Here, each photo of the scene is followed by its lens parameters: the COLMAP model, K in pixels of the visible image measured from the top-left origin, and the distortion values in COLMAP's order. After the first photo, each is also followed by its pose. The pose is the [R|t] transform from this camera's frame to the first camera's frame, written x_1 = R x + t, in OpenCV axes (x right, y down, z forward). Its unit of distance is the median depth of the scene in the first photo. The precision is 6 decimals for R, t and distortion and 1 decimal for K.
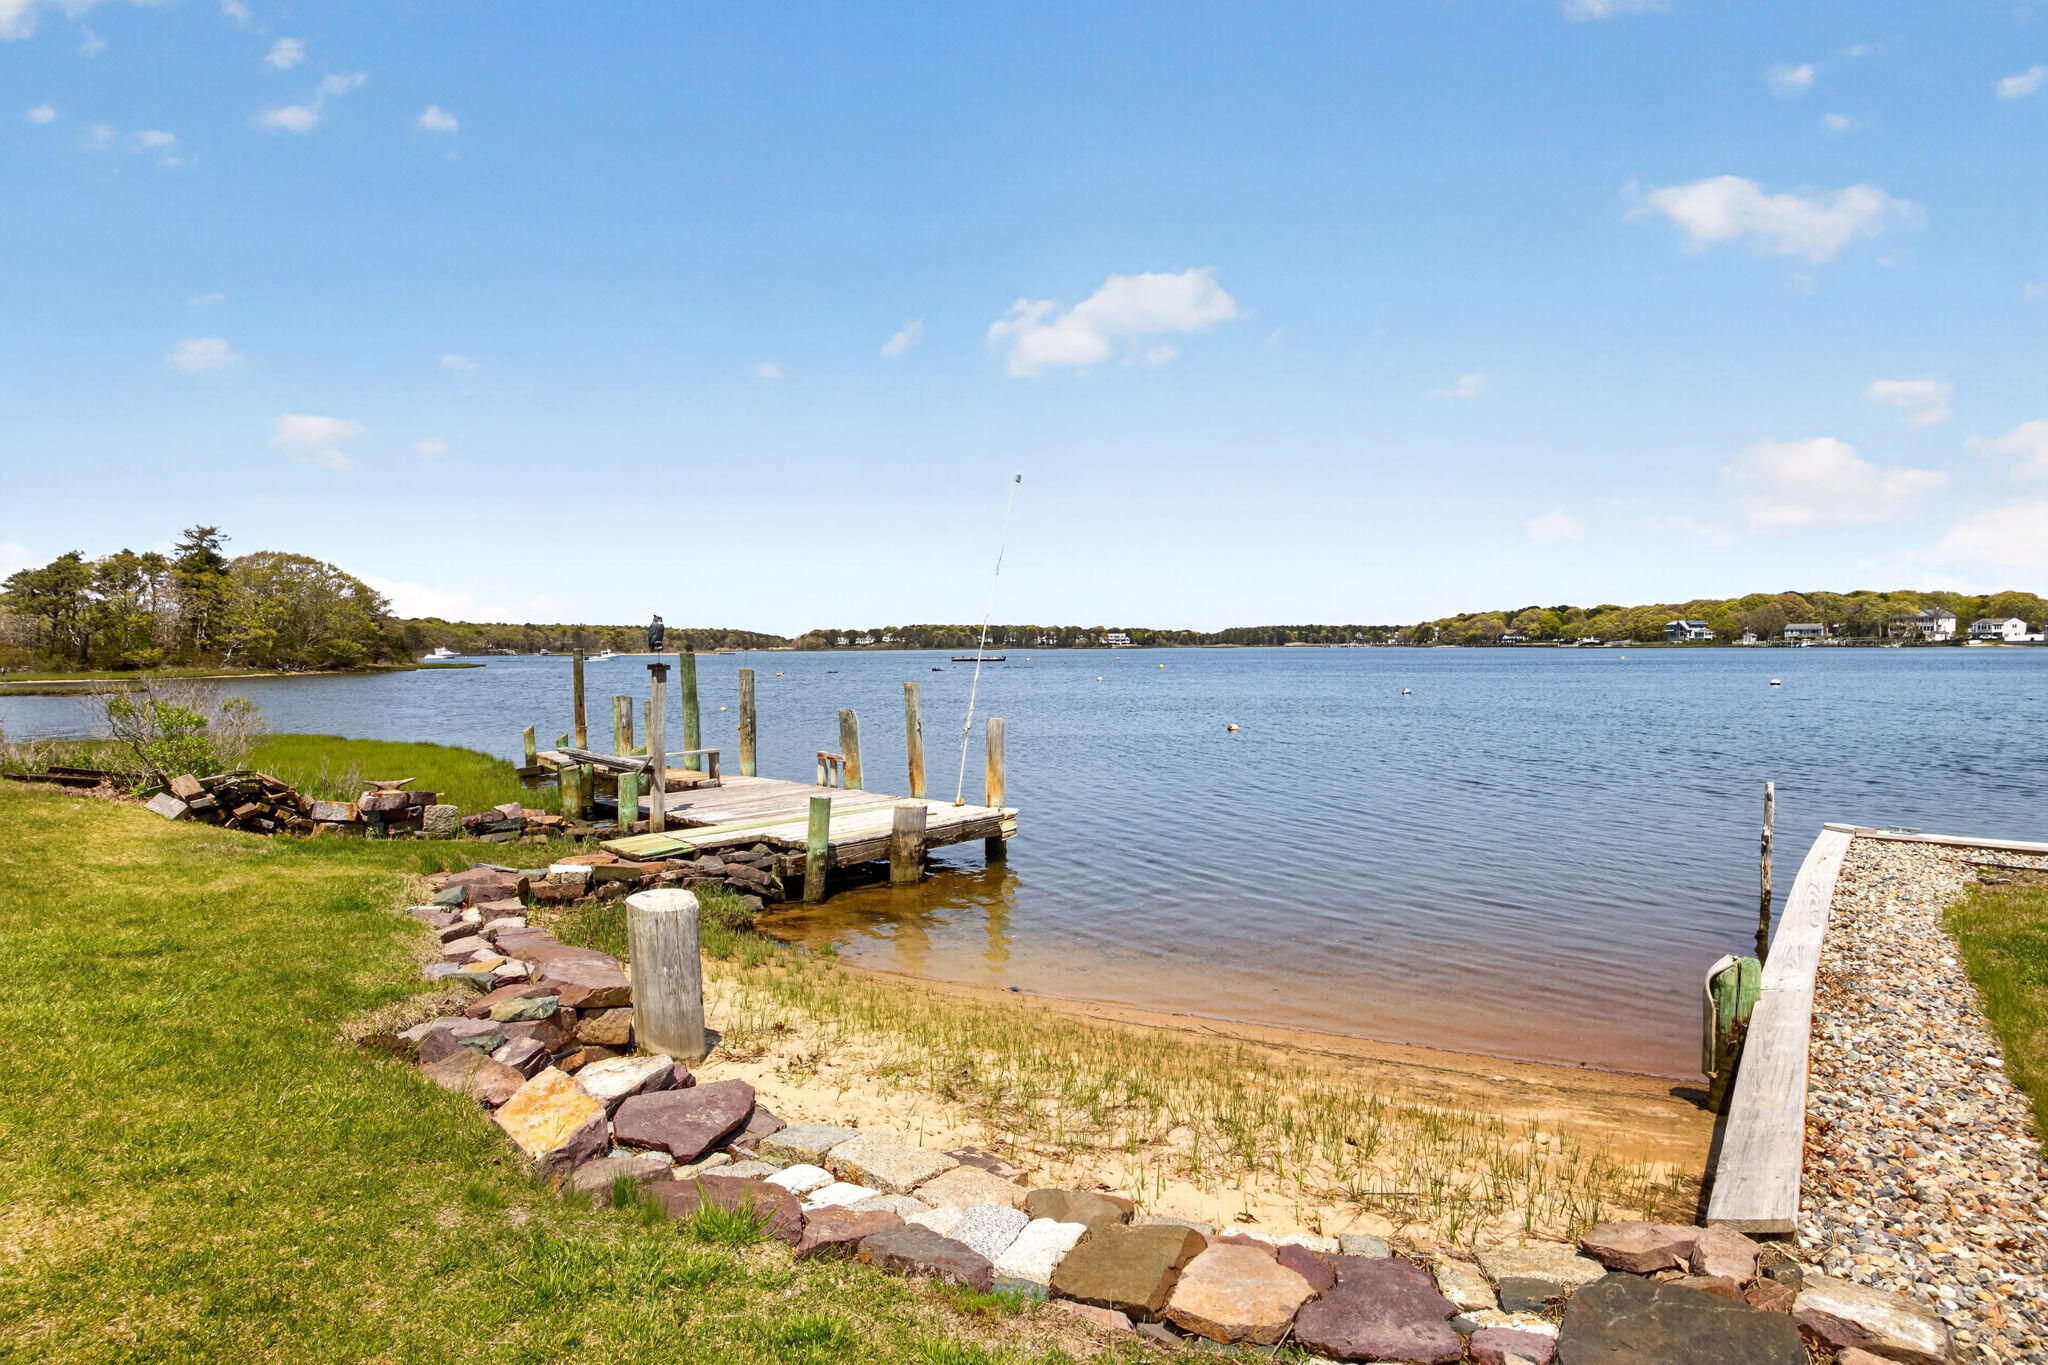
lens RADIAL K [[1108.6, 0, 1024.0], [0, 1108.6, 682.5], [0, 0, 1]] dist [-0.013579, 0.000166]
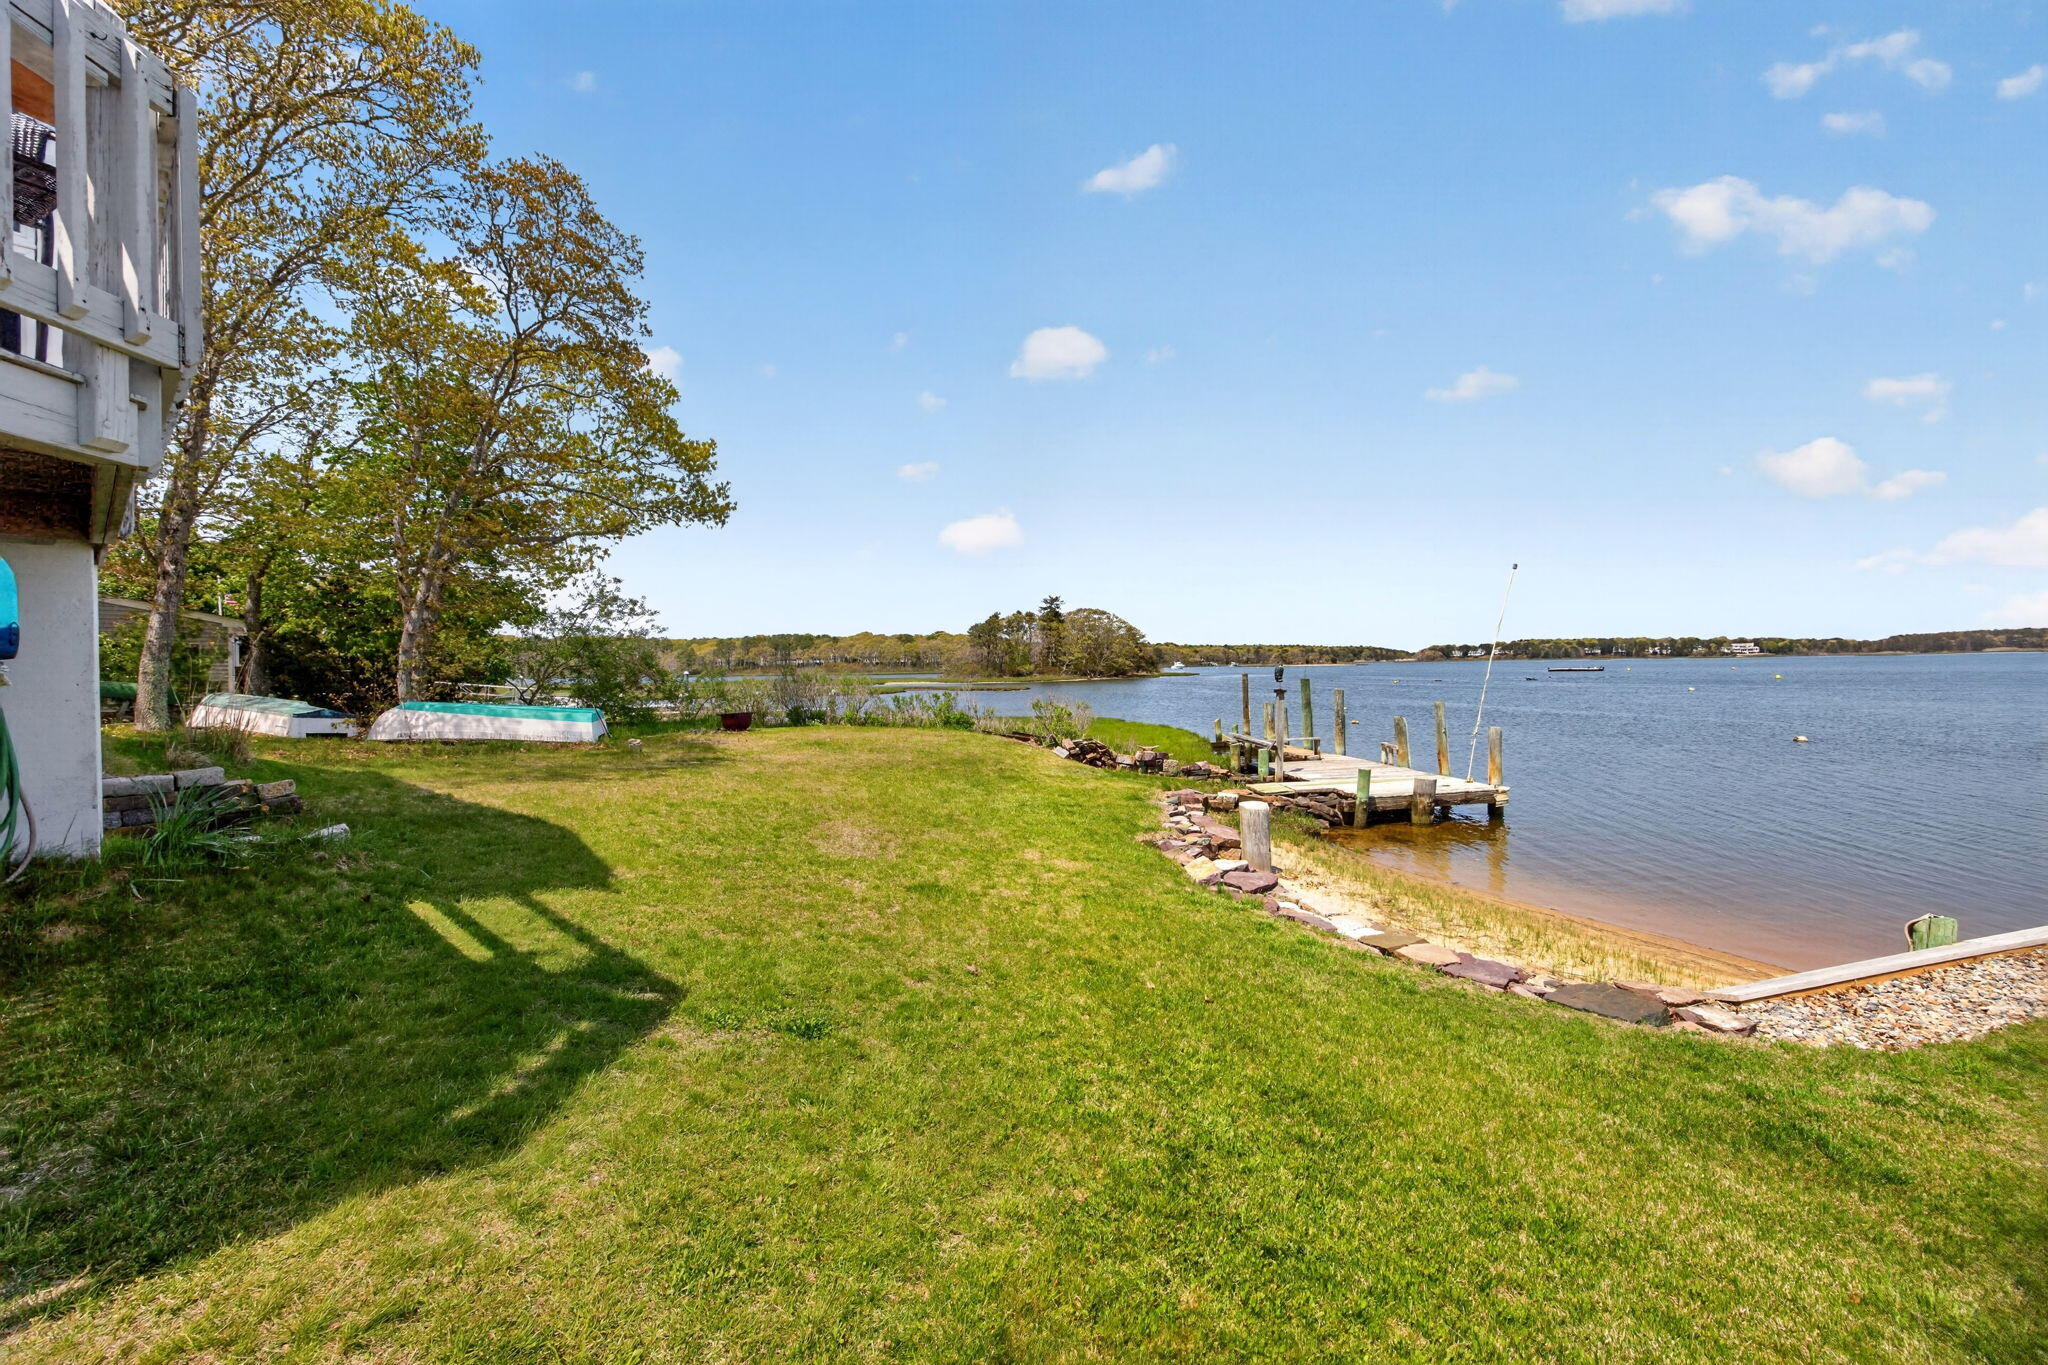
lens RADIAL K [[849.4, 0, 1024.0], [0, 849.4, 682.5], [0, 0, 1]] dist [0.014606, 0.000289]
pose [[0.789552, 0.009918, -0.613603, 0.065164], [-0.006359, 0.999948, 0.007980, -0.012454], [0.613650, -0.002398, 0.789574, -0.120070]]
